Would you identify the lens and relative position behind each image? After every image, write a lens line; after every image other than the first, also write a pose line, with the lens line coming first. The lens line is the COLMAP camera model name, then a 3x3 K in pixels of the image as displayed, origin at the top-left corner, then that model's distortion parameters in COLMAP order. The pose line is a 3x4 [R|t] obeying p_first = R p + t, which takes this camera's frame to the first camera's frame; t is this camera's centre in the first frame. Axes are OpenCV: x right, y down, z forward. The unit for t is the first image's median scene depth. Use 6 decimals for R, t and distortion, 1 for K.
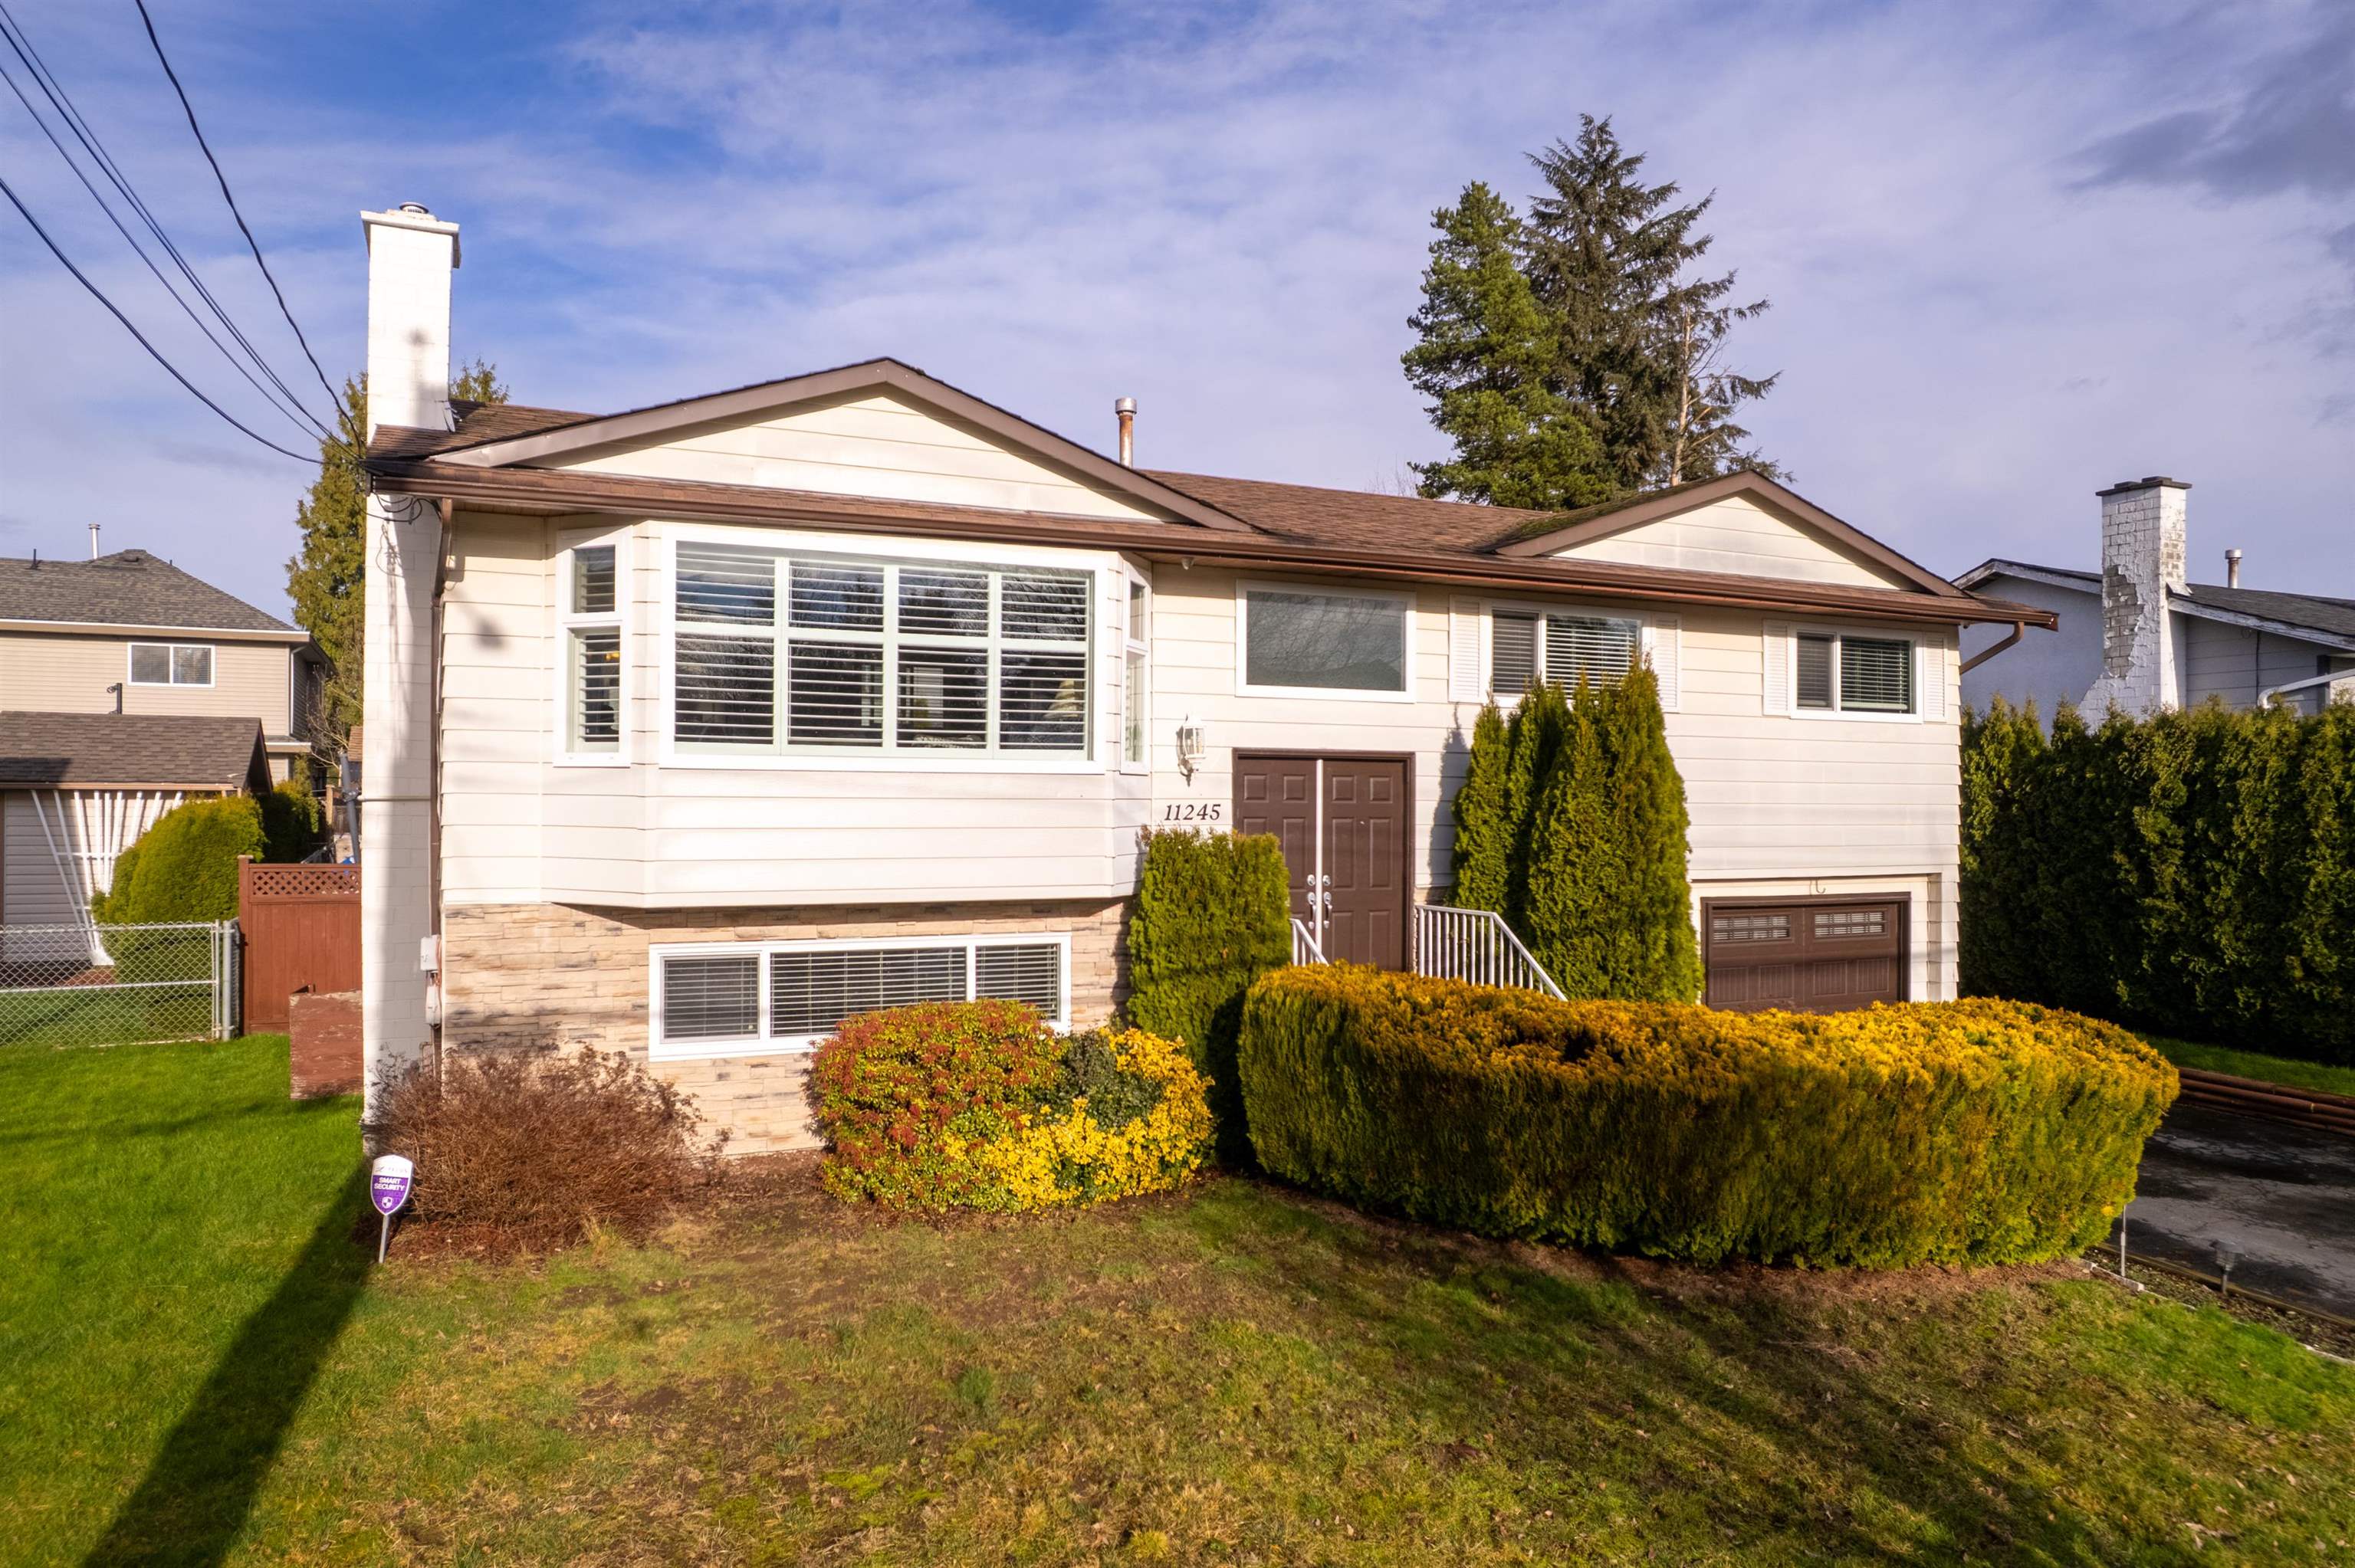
lens RADIAL K [[1527.7, 0, 1177.5], [0, 1527.7, 784.0], [0, 0, 1]] dist [-0.029745, 0.003306]
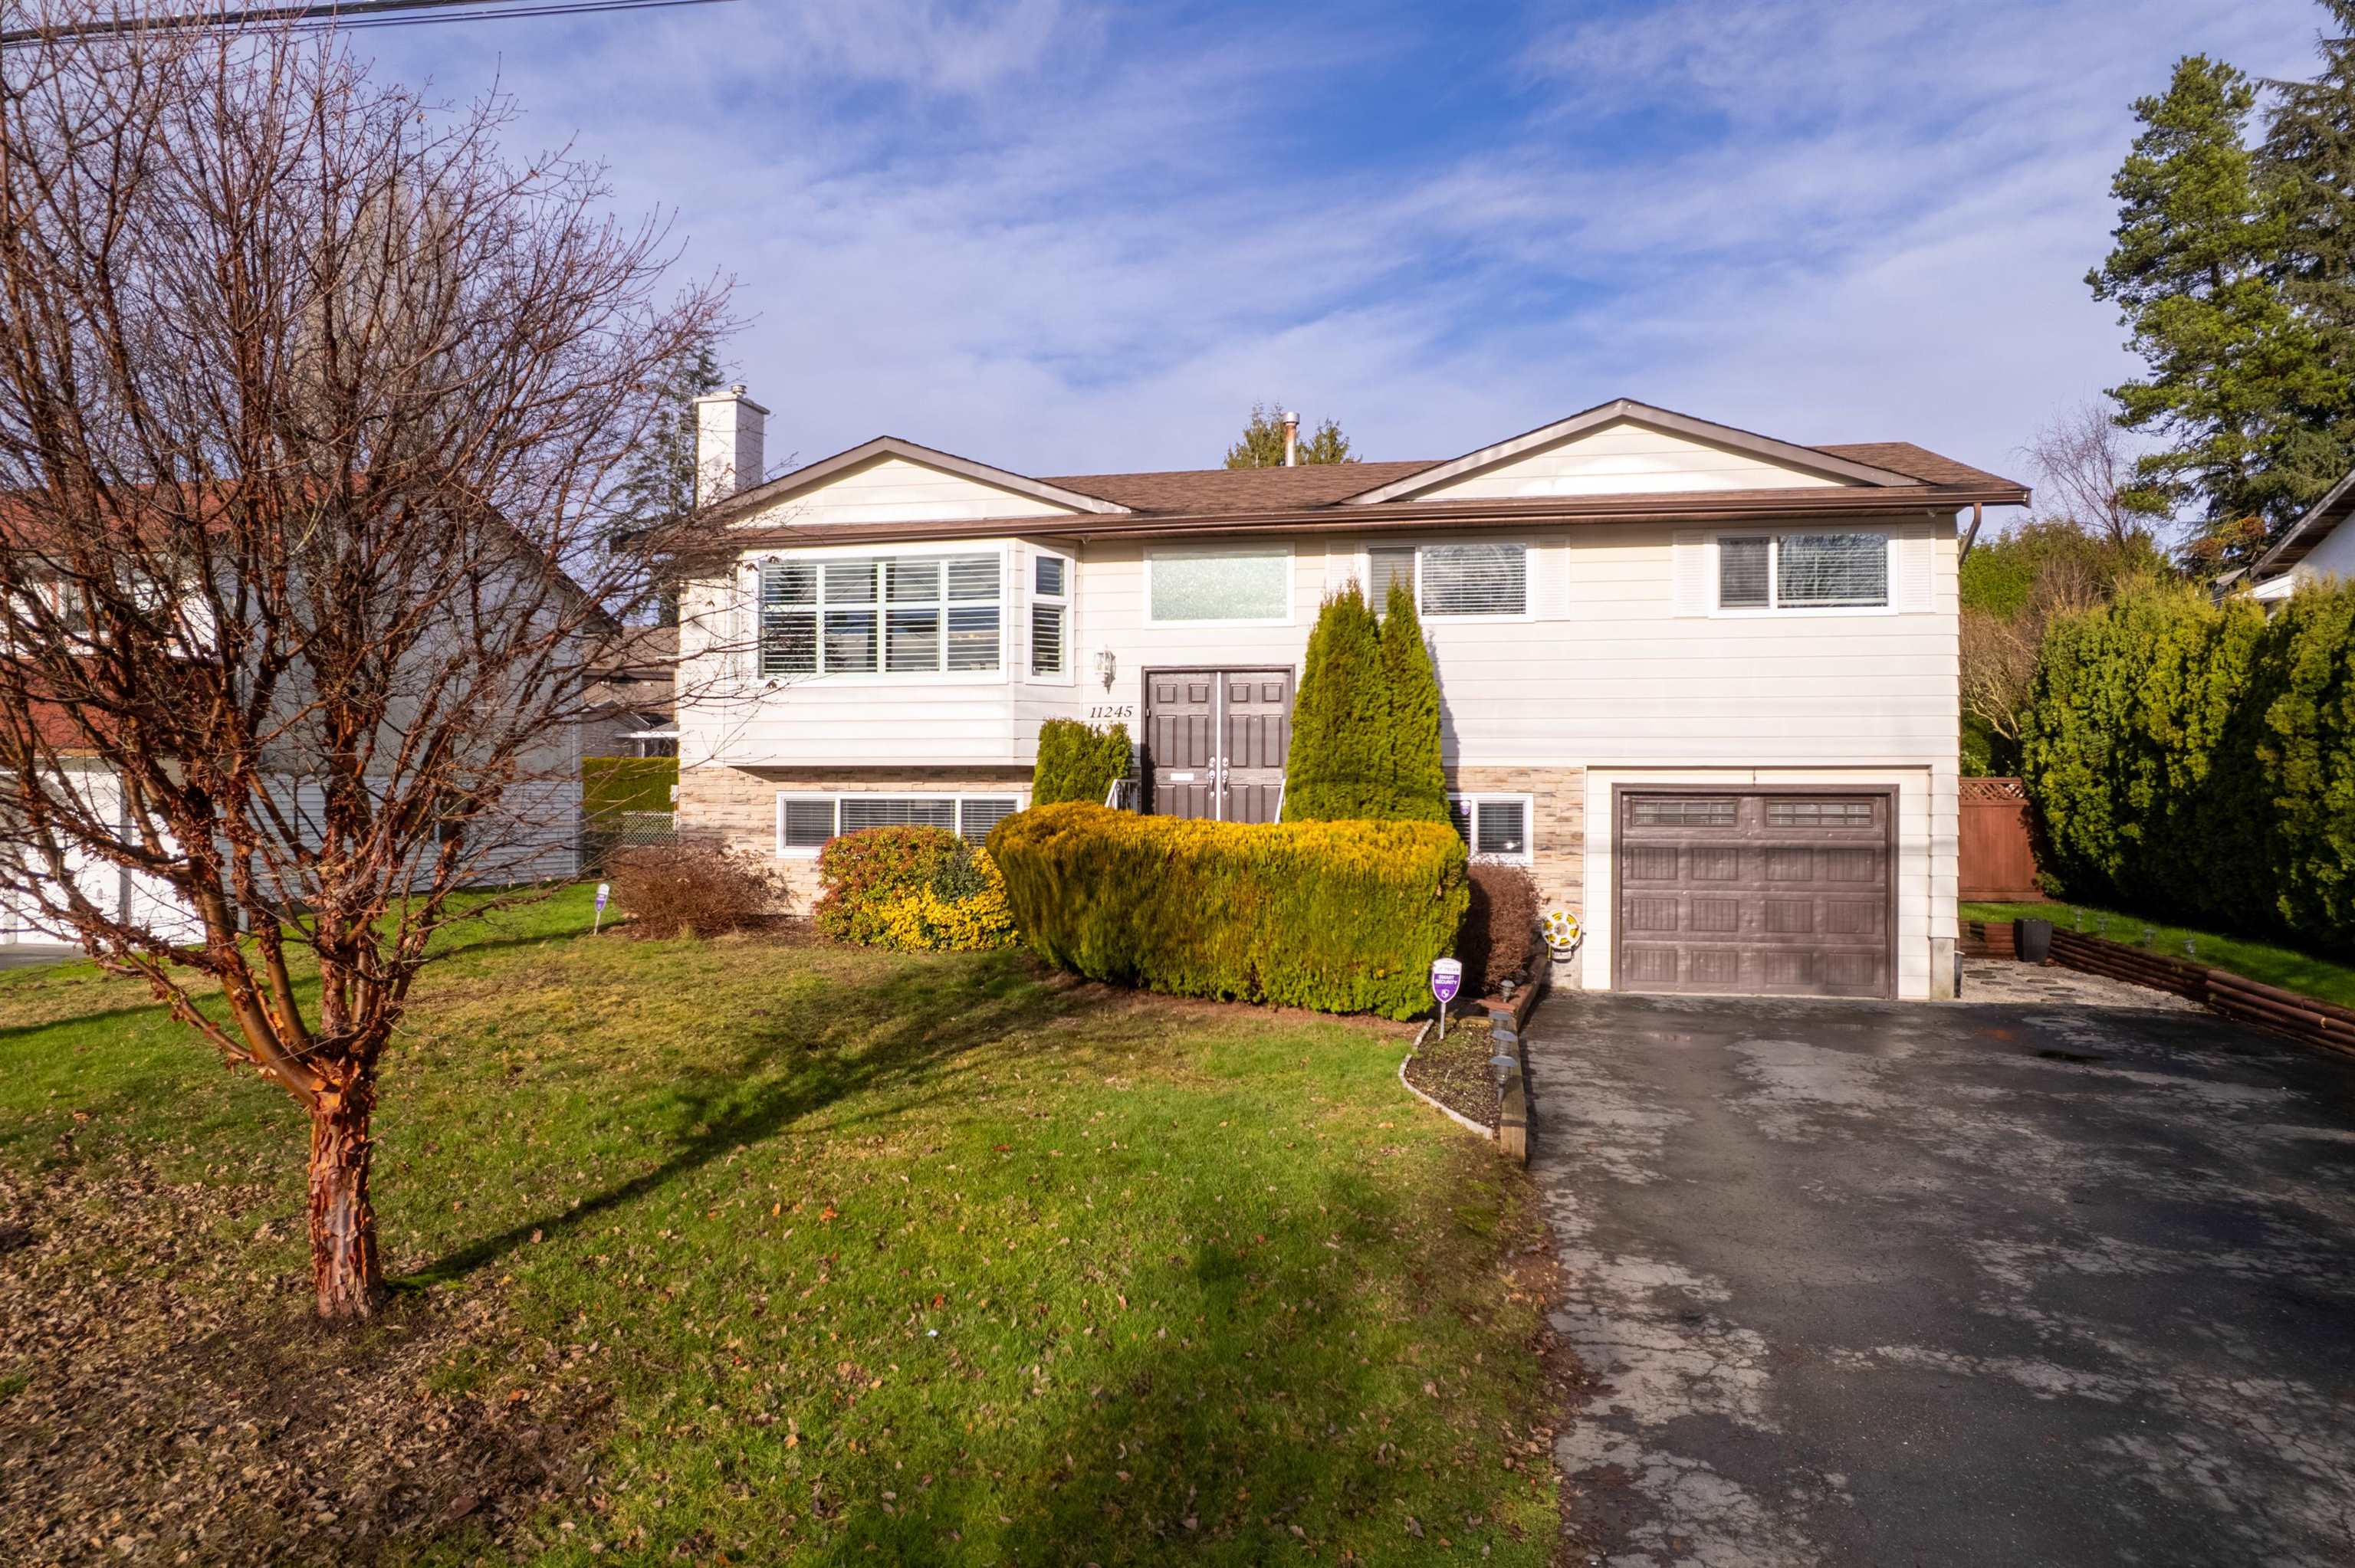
lens RADIAL K [[1563.6, 0, 1177.5], [0, 1563.6, 784.0], [0, 0, 1]] dist [-0.034112, 0.000984]
pose [[0.801385, -0.007036, -0.598108, 0.972000], [0.010836, 0.999937, 0.002756, 0.085863], [0.598051, -0.008690, 0.801411, -0.144813]]
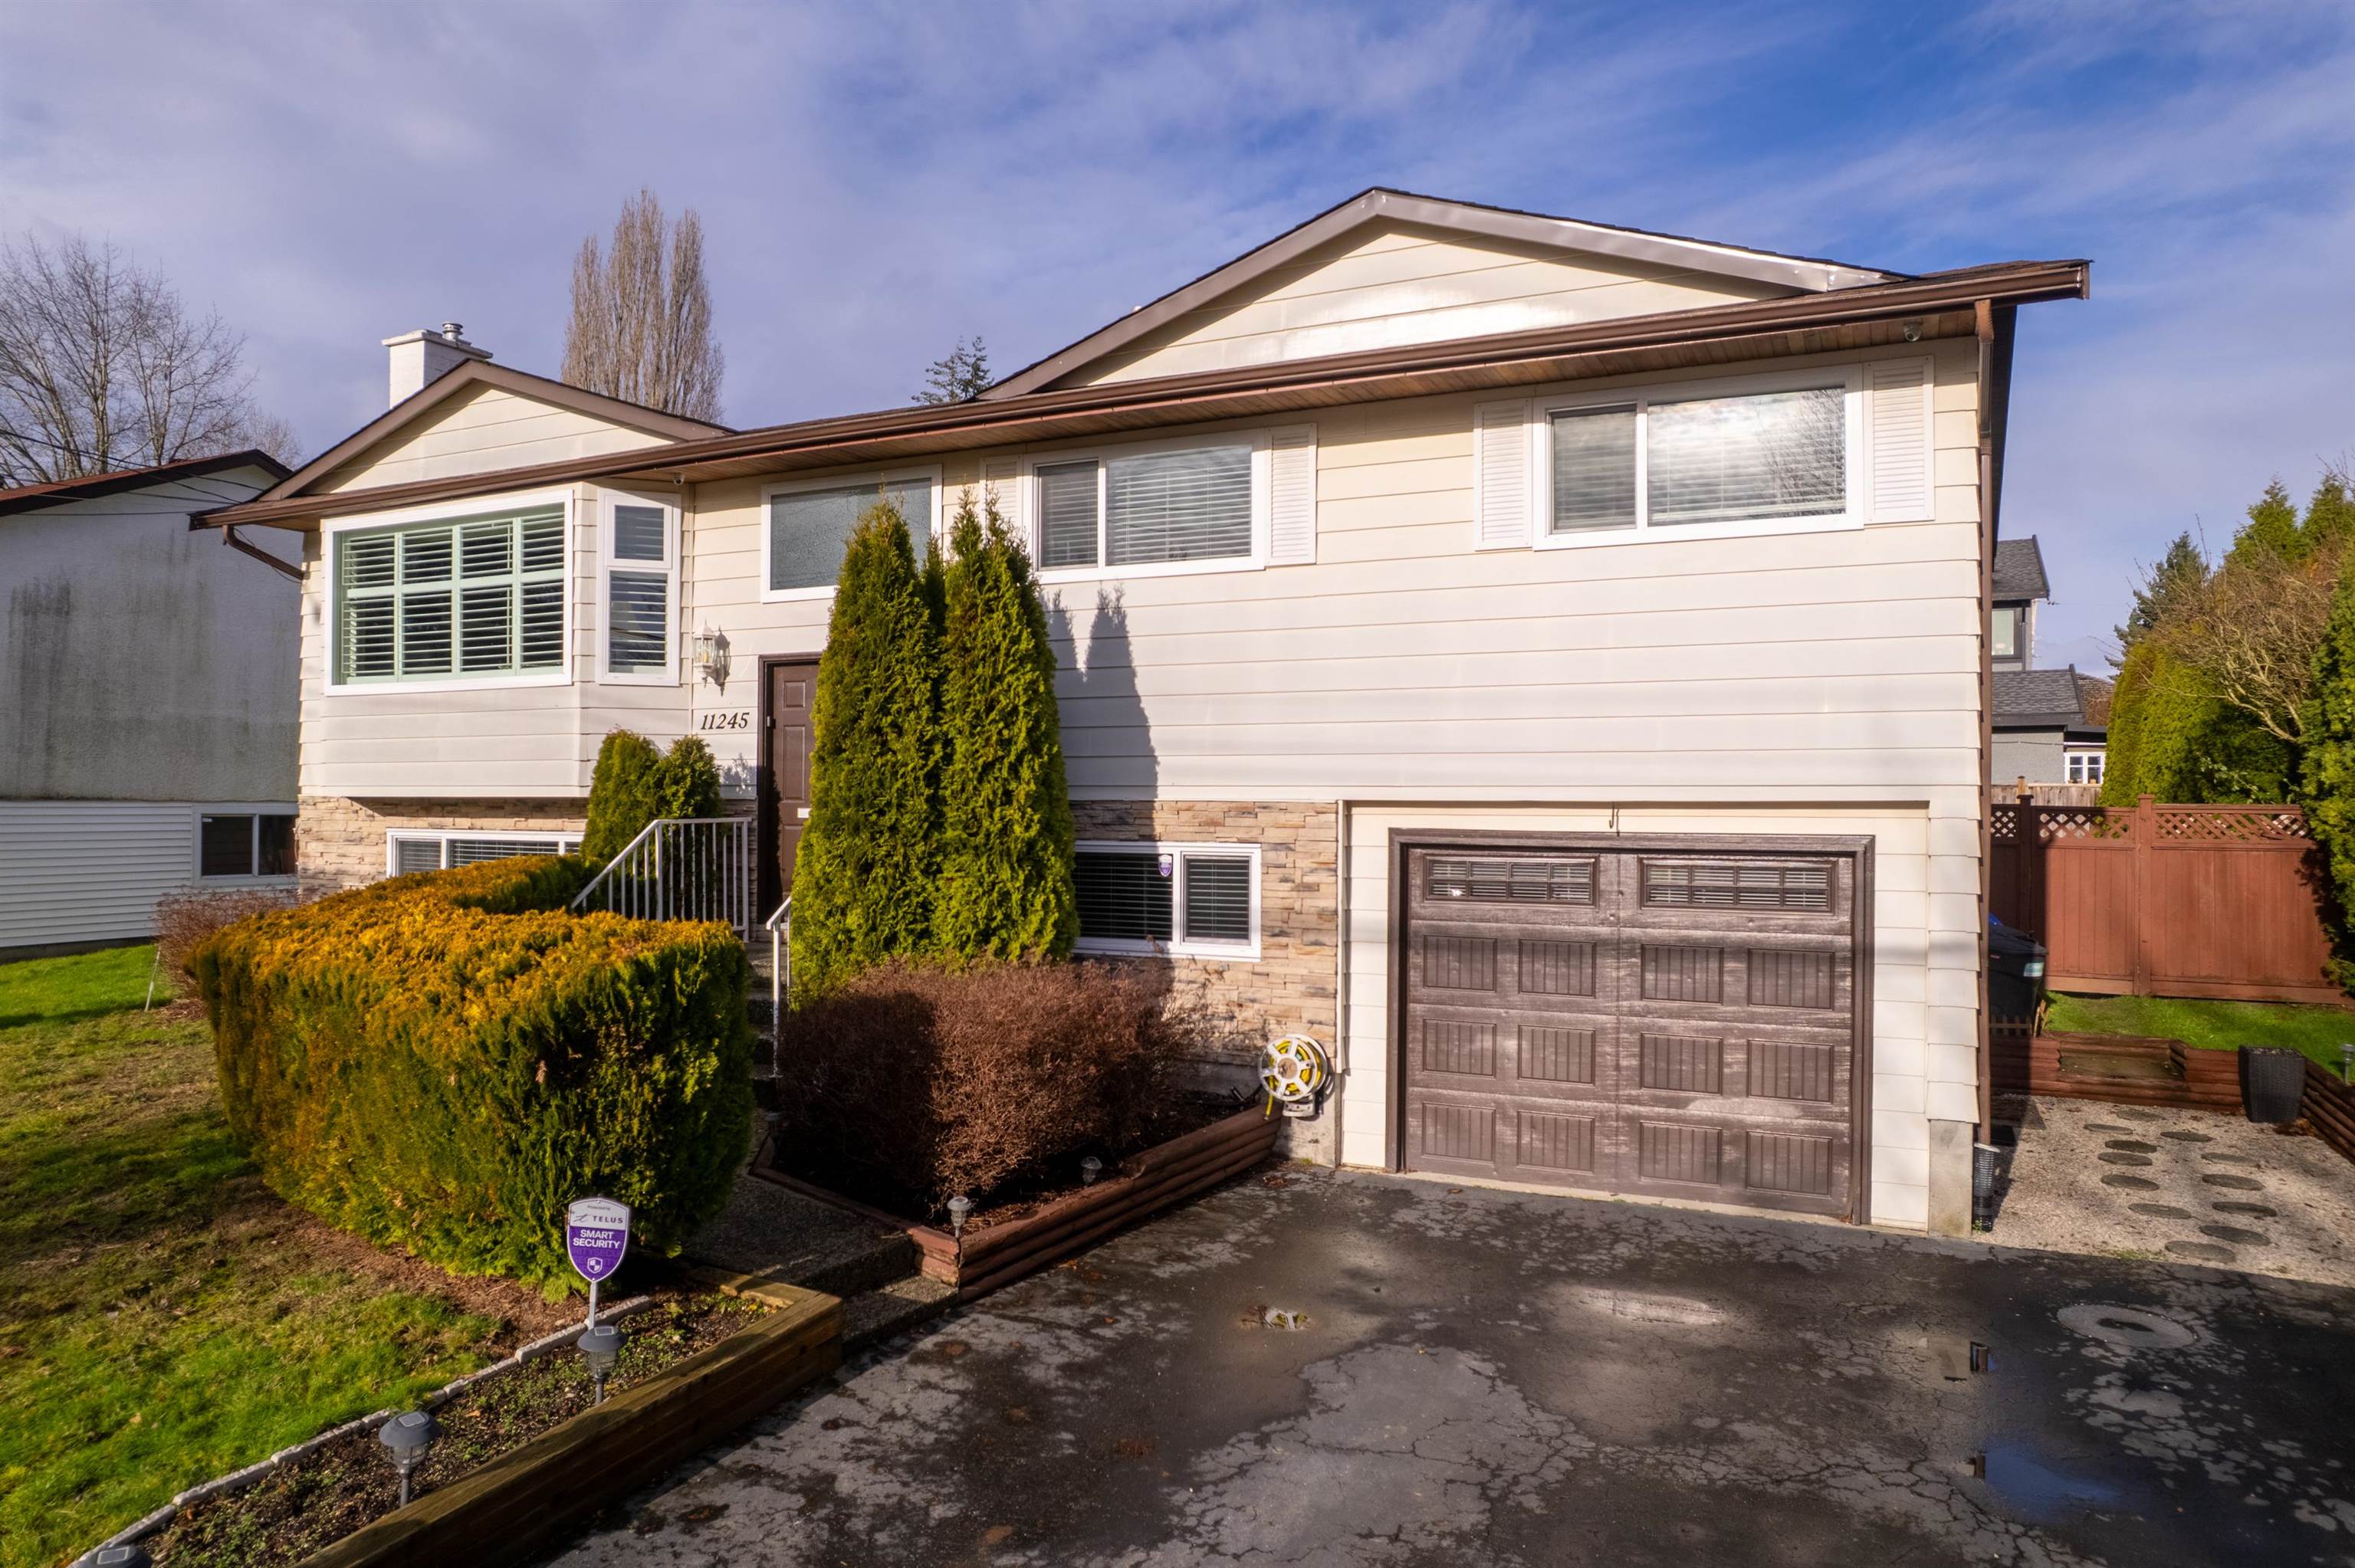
lens RADIAL K [[1527.7, 0, 1177.5], [0, 1527.7, 784.0], [0, 0, 1]] dist [-0.029745, 0.003306]
pose [[0.625562, -0.008100, -0.780132, 1.027056], [0.013394, 0.999910, 0.000359, 0.066297], [0.780059, -0.010674, 0.625615, 0.621791]]
